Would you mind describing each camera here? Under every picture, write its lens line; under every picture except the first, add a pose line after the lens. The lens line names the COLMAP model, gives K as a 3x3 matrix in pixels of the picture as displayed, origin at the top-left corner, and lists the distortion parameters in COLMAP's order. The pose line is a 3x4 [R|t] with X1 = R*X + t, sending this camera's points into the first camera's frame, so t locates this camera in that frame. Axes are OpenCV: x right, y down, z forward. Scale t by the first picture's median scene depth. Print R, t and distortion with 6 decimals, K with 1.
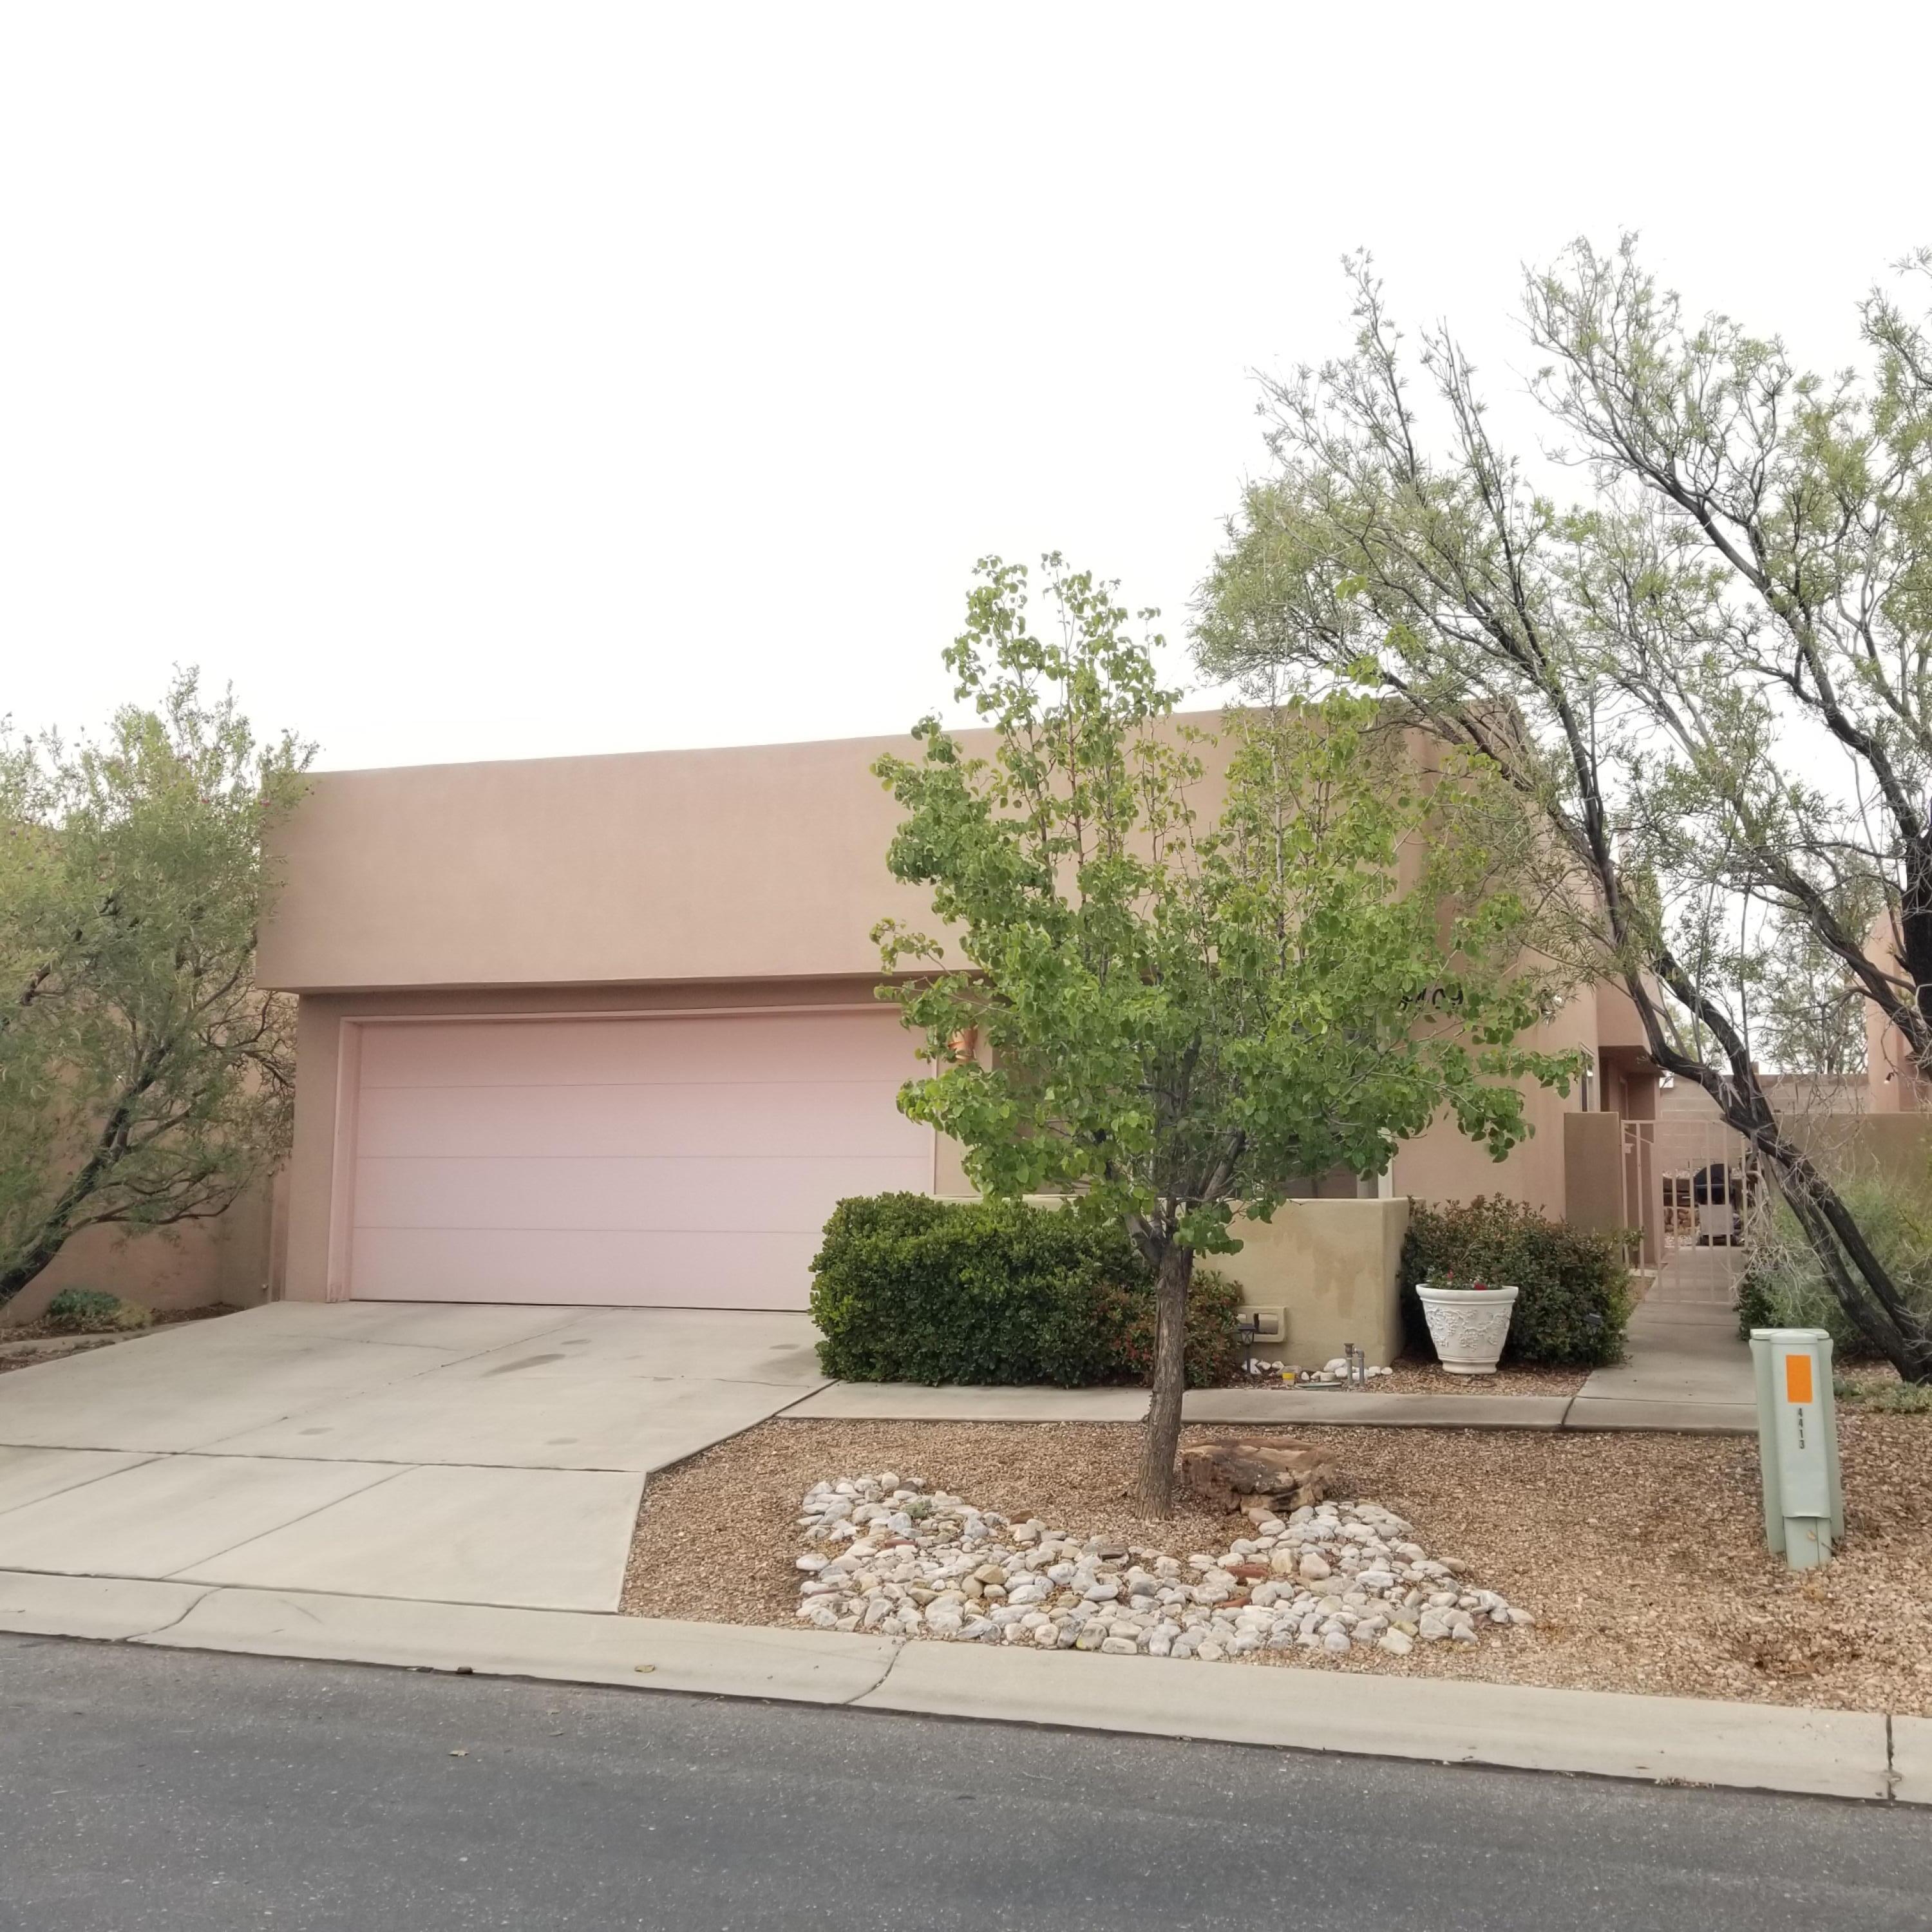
lens RADIAL K [[2090.3, 0, 962.2], [0, 2090.3, 959.3], [0, 0, 1]] dist [0.002780, 0.000000]
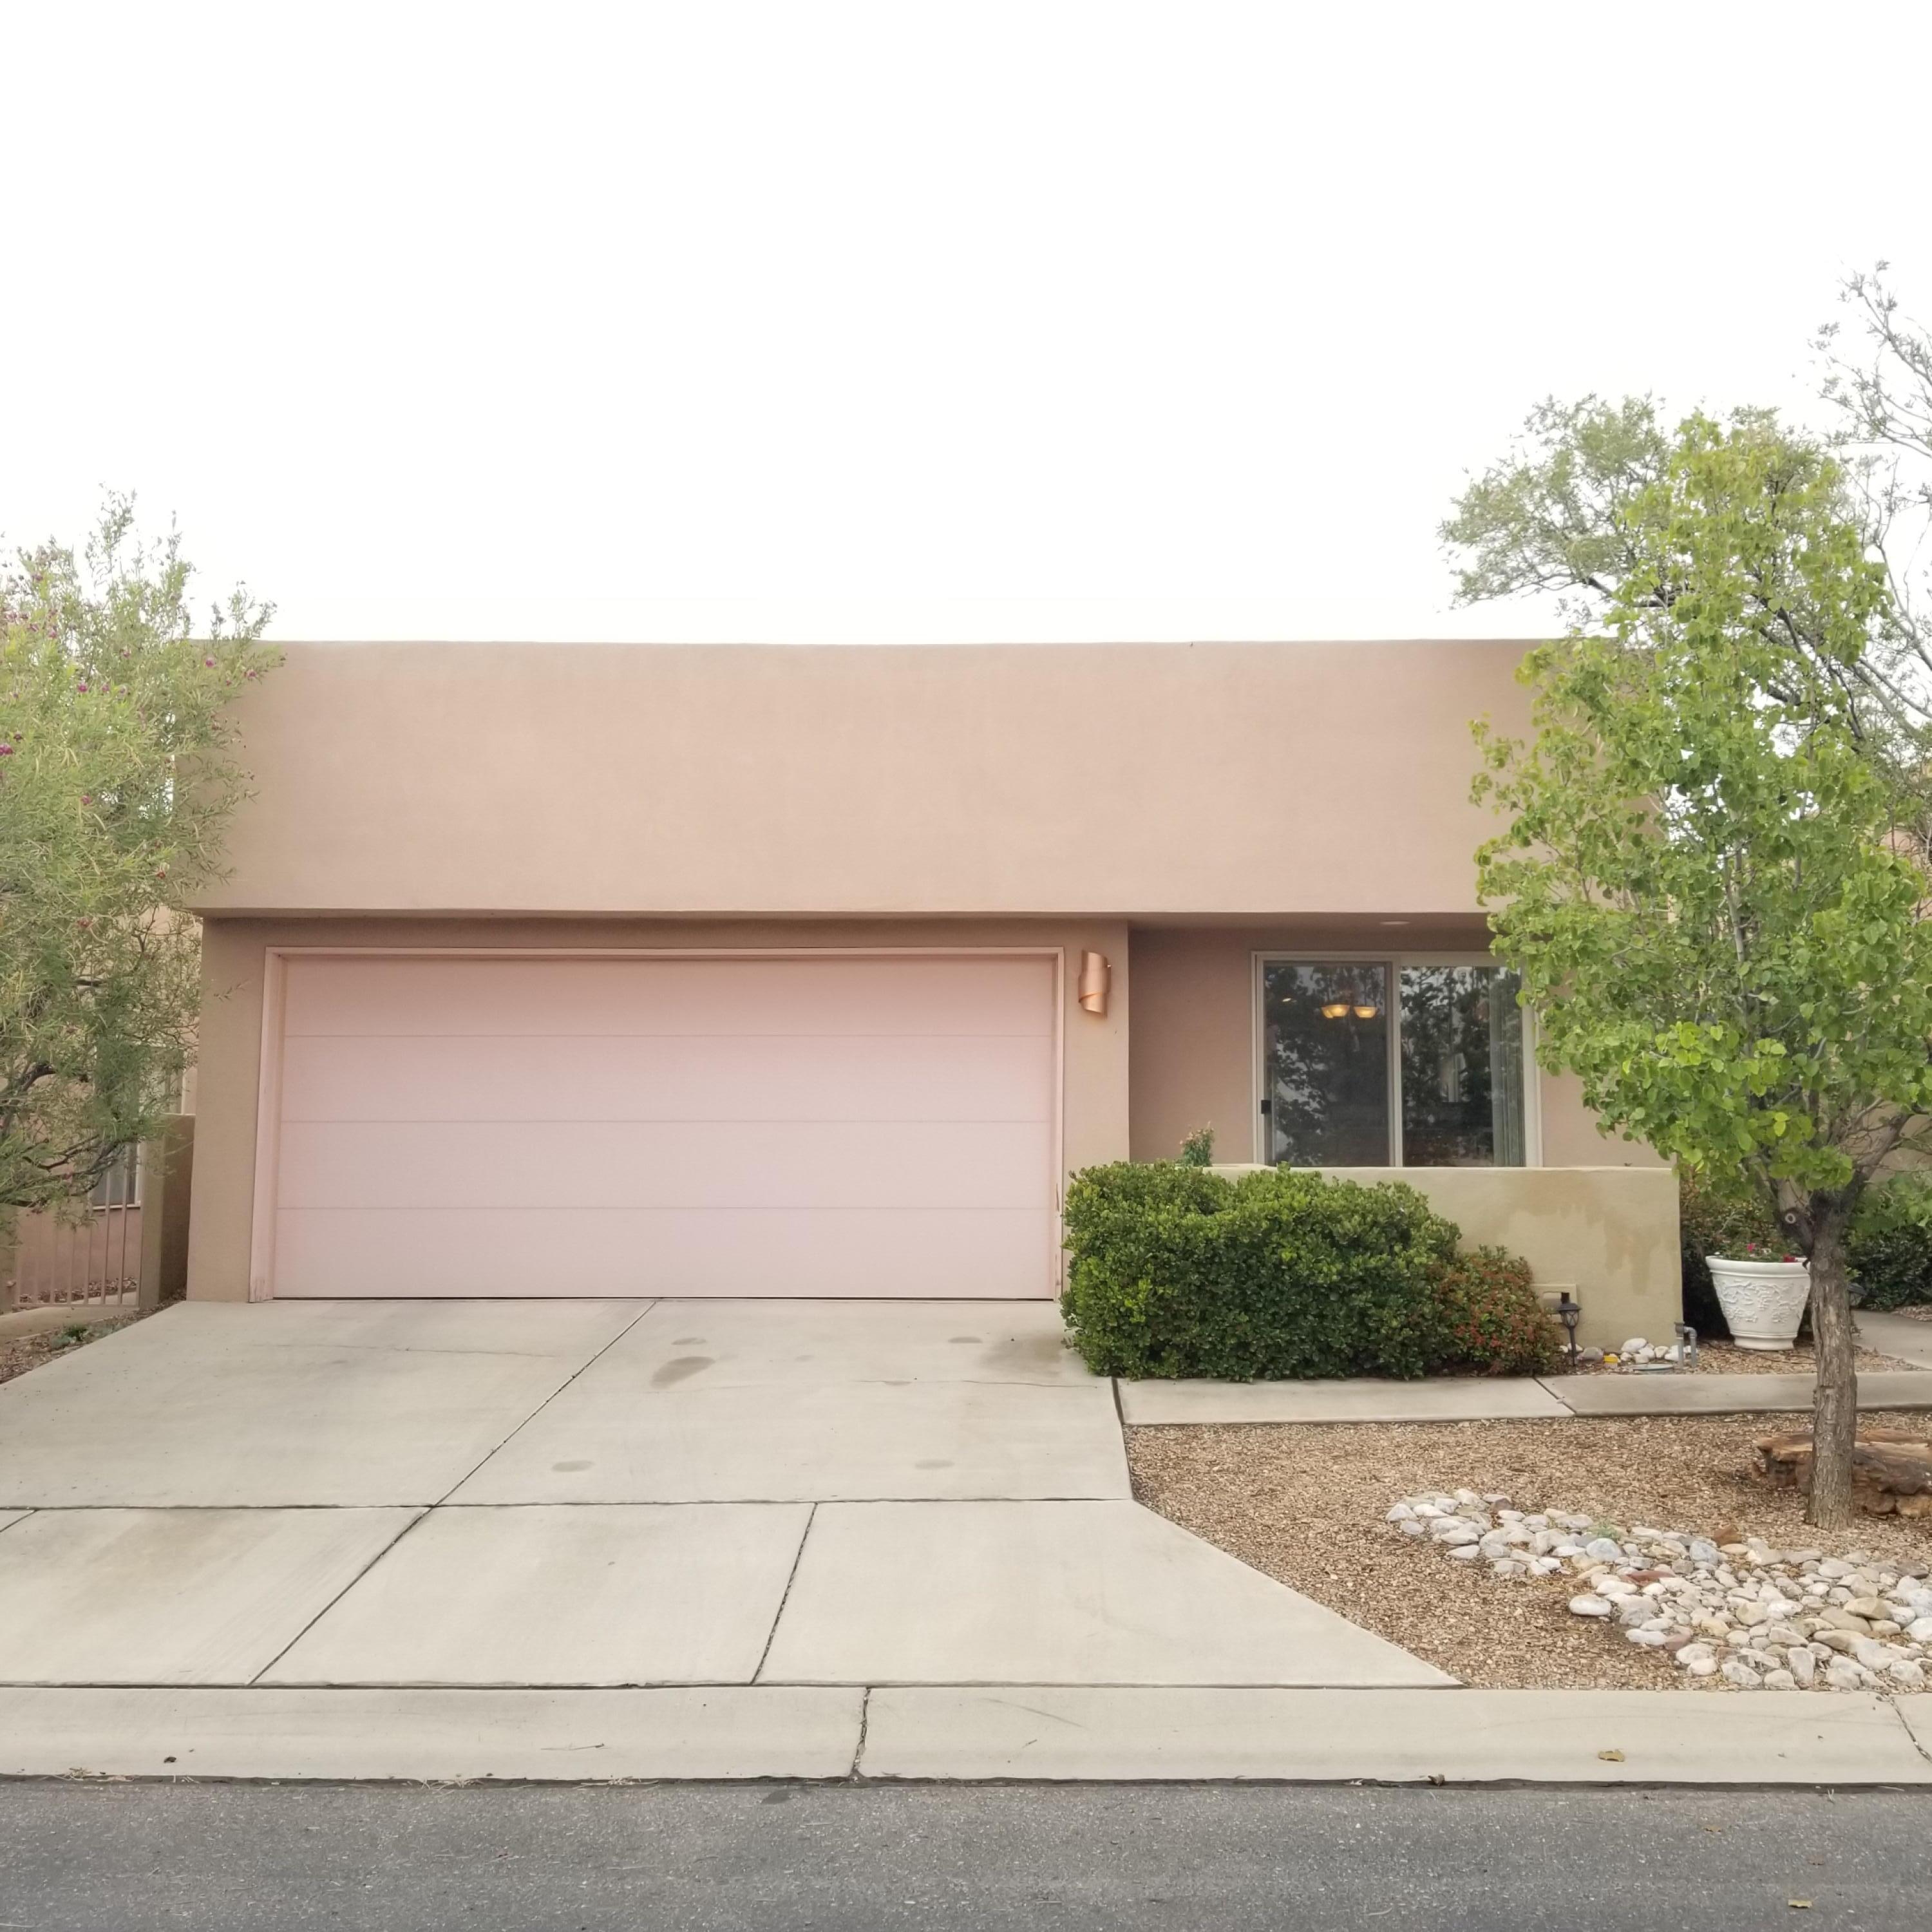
lens RADIAL K [[2090.3, 0, 962.5], [0, 2090.3, 969.2], [0, 0, 1]] dist [0.002780, 0.000000]
pose [[0.949078, 0.027397, 0.313847, -0.405784], [-0.032481, 0.999412, 0.010981, 0.025380], [-0.313362, -0.020616, 0.949410, 0.207909]]
